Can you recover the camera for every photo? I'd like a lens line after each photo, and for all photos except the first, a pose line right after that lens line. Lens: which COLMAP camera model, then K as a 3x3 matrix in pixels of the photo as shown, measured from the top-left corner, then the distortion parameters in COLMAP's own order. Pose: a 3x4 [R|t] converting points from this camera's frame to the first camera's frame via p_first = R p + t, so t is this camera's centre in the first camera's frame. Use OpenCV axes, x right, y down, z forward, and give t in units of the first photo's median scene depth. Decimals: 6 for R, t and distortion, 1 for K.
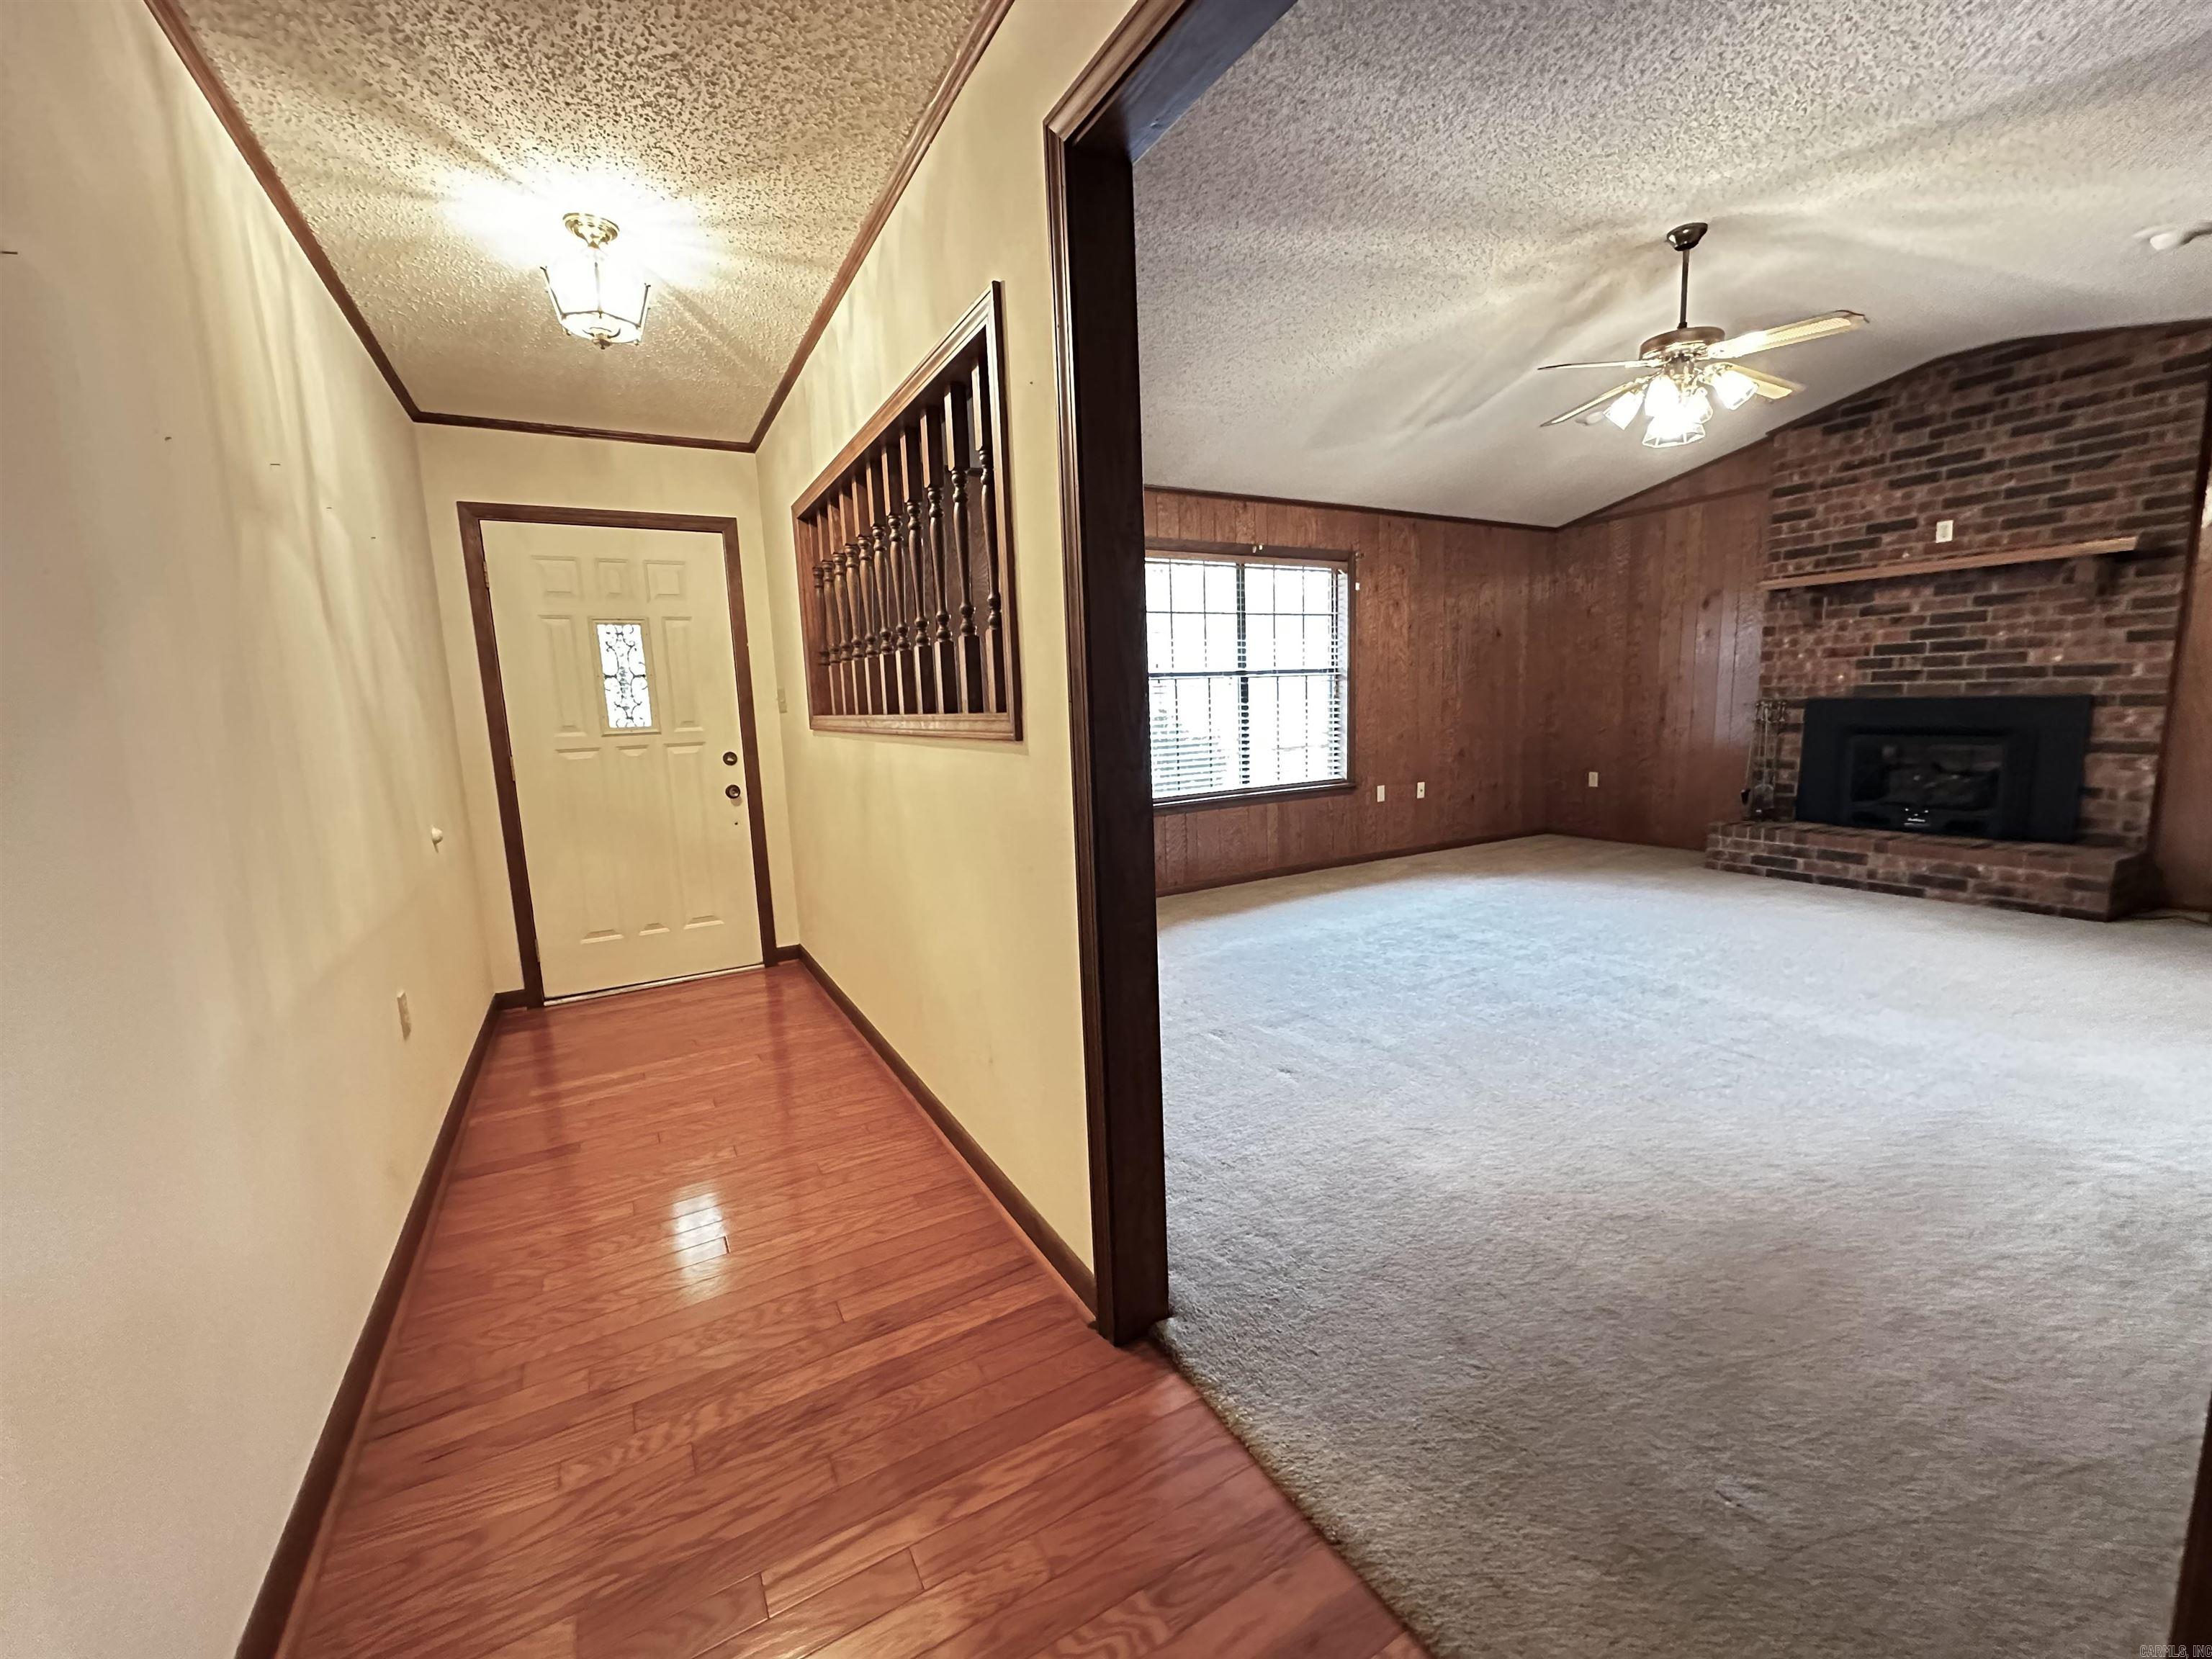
lens RADIAL K [[881.4, 0, 1107.0], [0, 881.4, 830.1], [0, 0, 1]] dist [-0.001744, 0.000019]
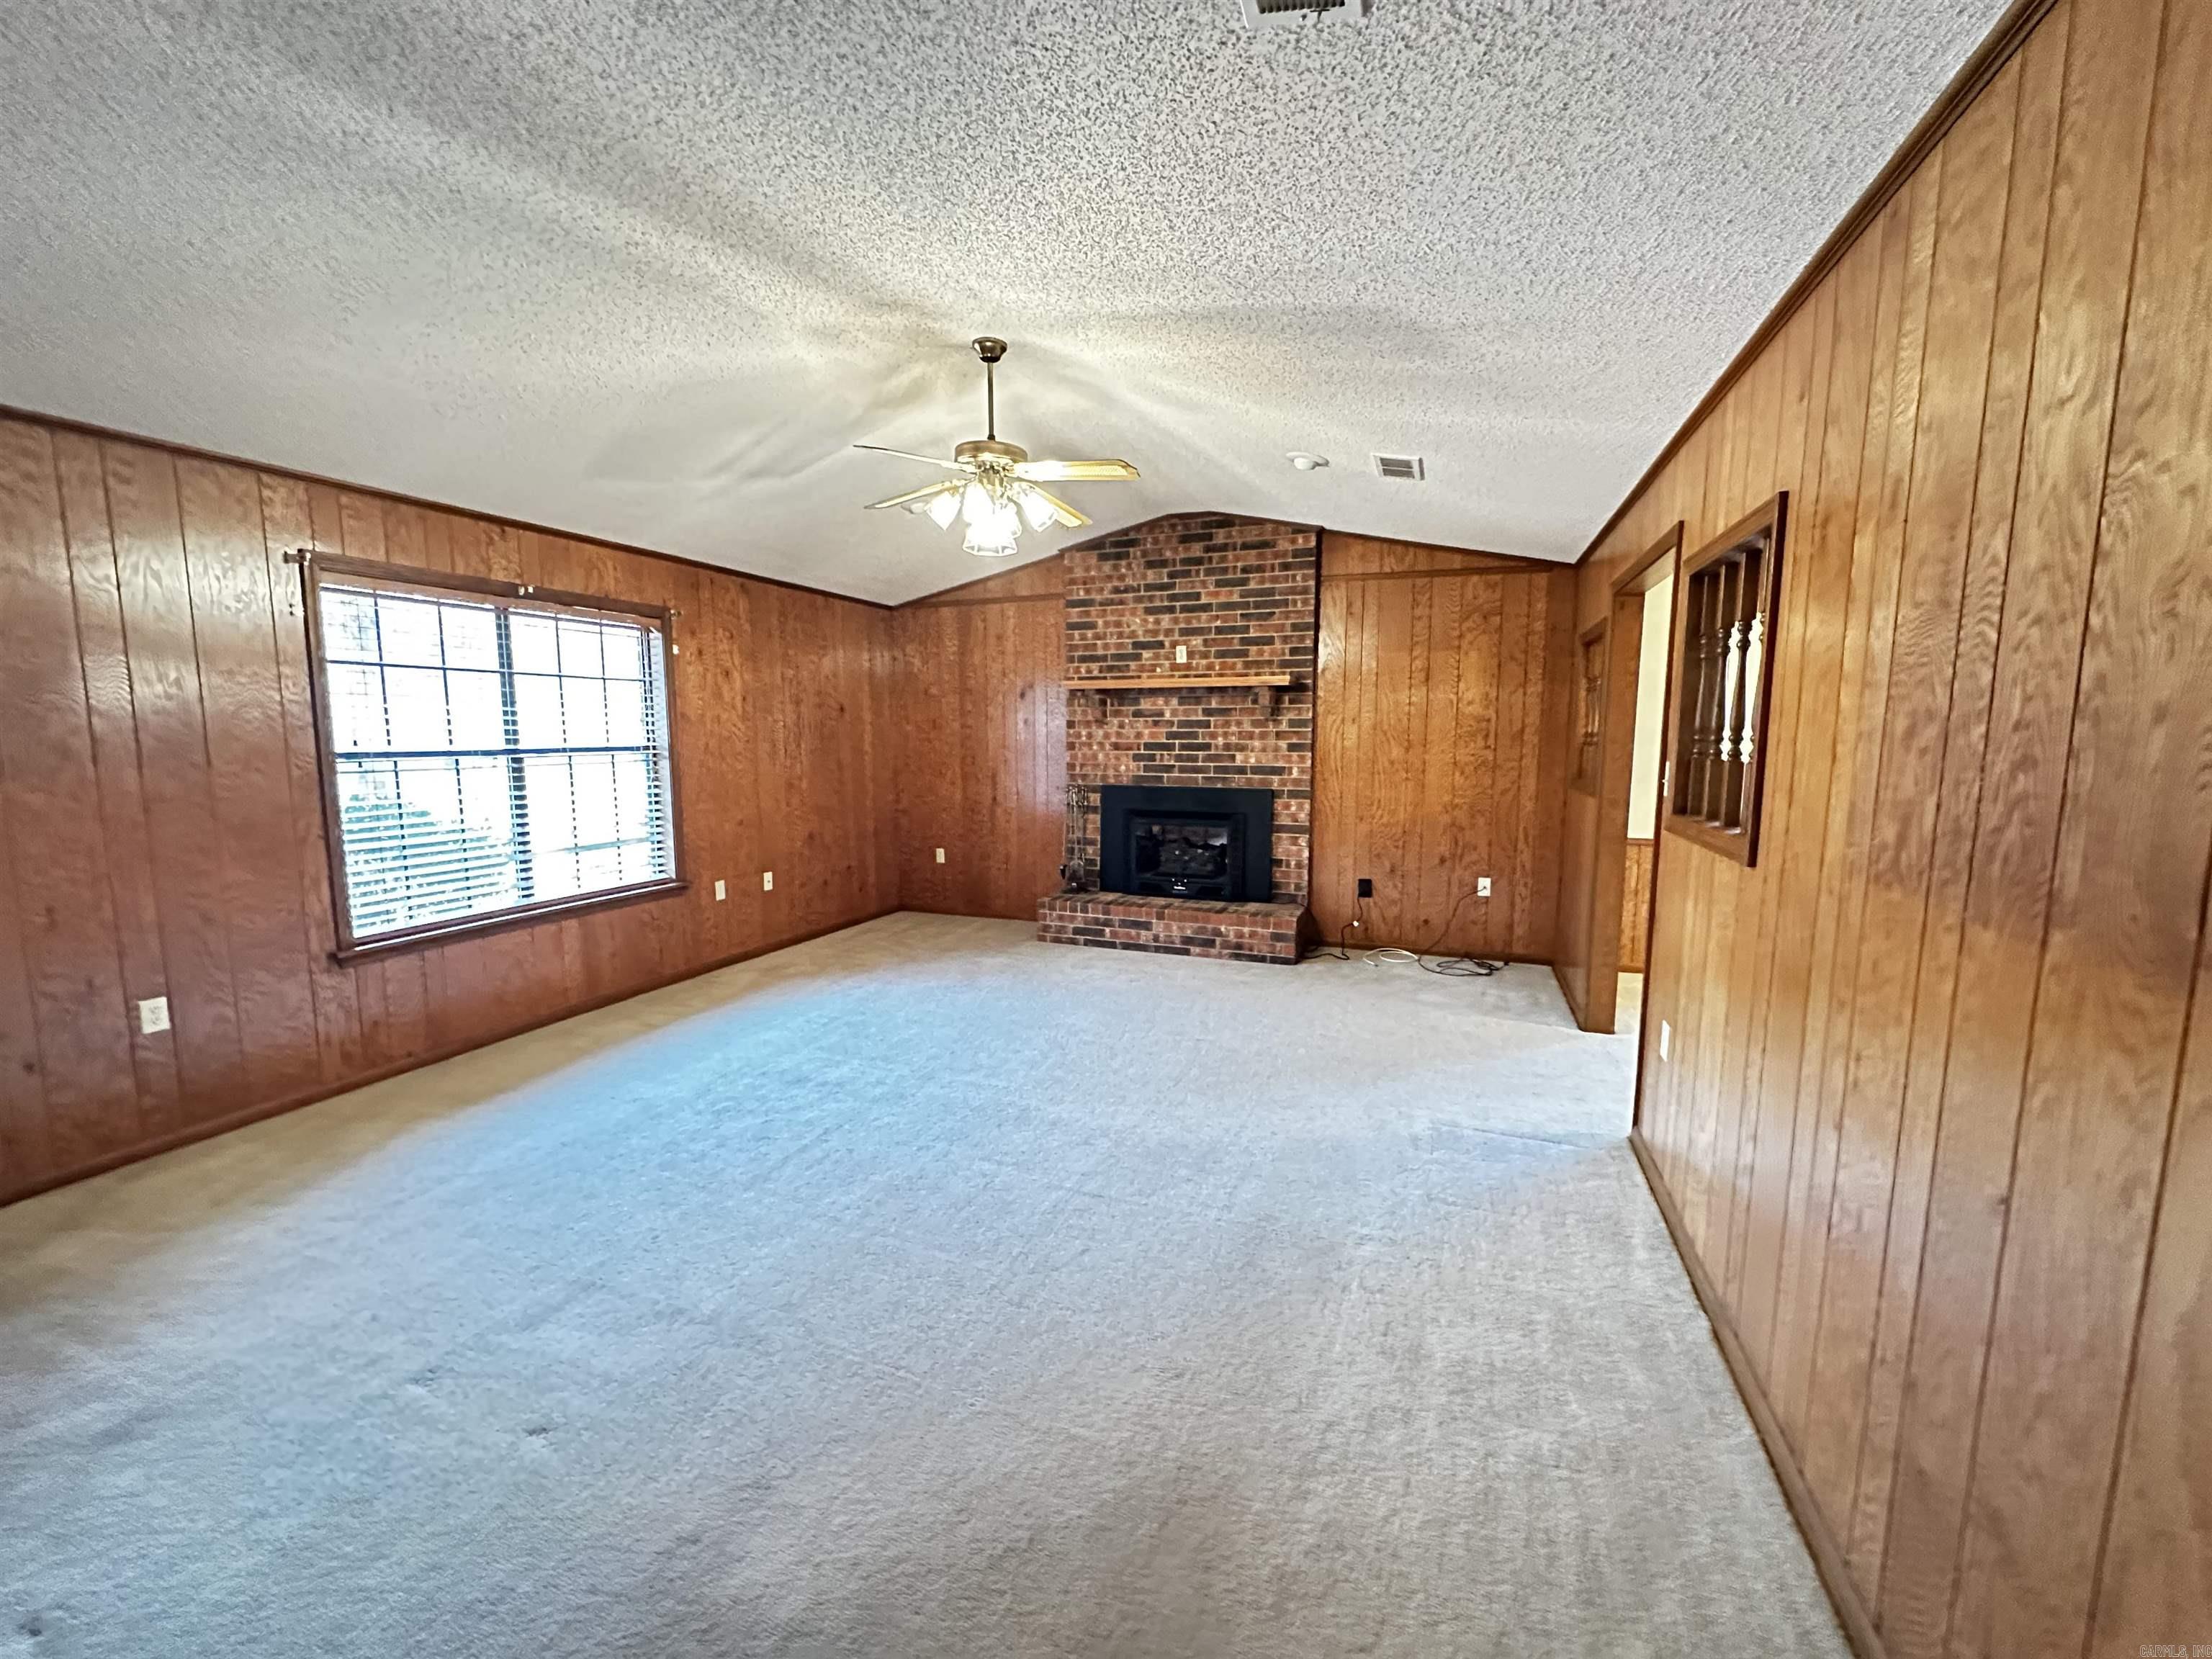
lens RADIAL K [[881.4, 0, 1104.5], [0, 881.4, 831.5], [0, 0, 1]] dist [-0.001744, 0.000019]
pose [[0.773279, -0.036483, 0.633015, 0.078449], [0.065543, 0.997594, -0.022571, -0.072273], [-0.630669, 0.058943, 0.773810, 0.129358]]
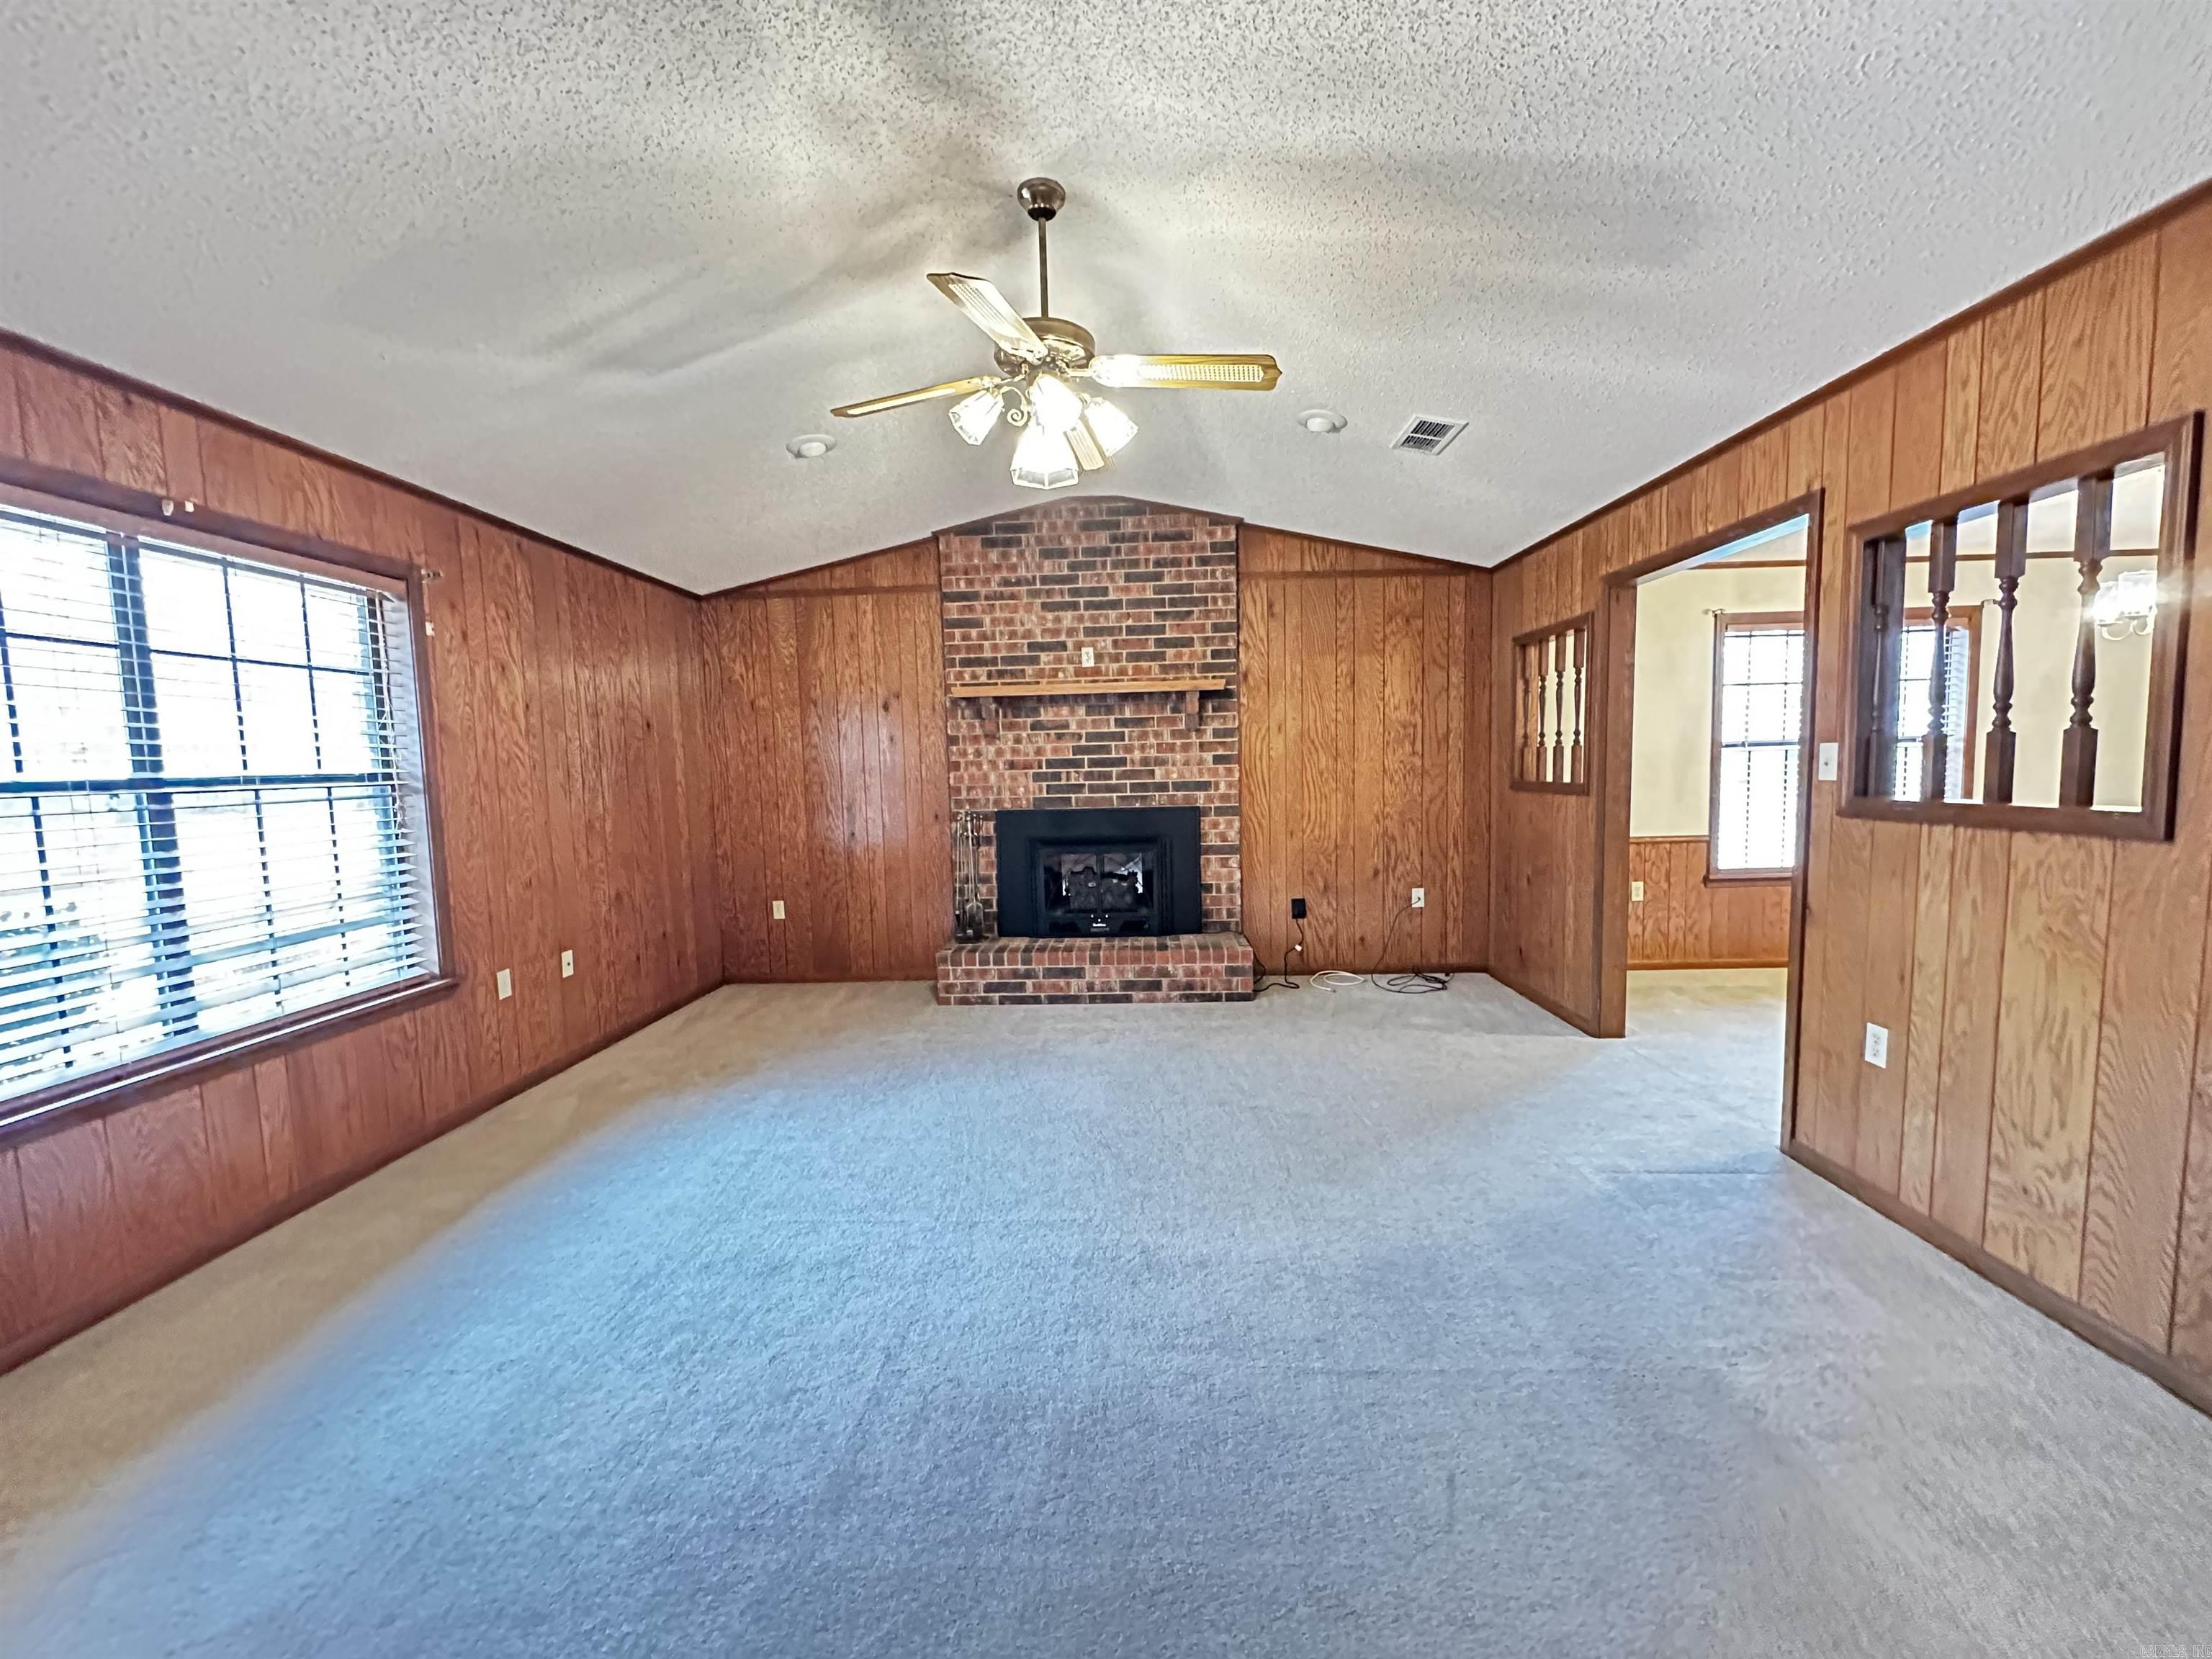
lens RADIAL K [[881.4, 0, 1105.0], [0, 881.4, 831.0], [0, 0, 1]] dist [-0.001744, 0.000019]
pose [[0.526719, -0.044337, 0.848882, 0.038104], [0.130522, 0.991015, -0.029226, -0.096457], [-0.839959, 0.126192, 0.527774, 0.451674]]
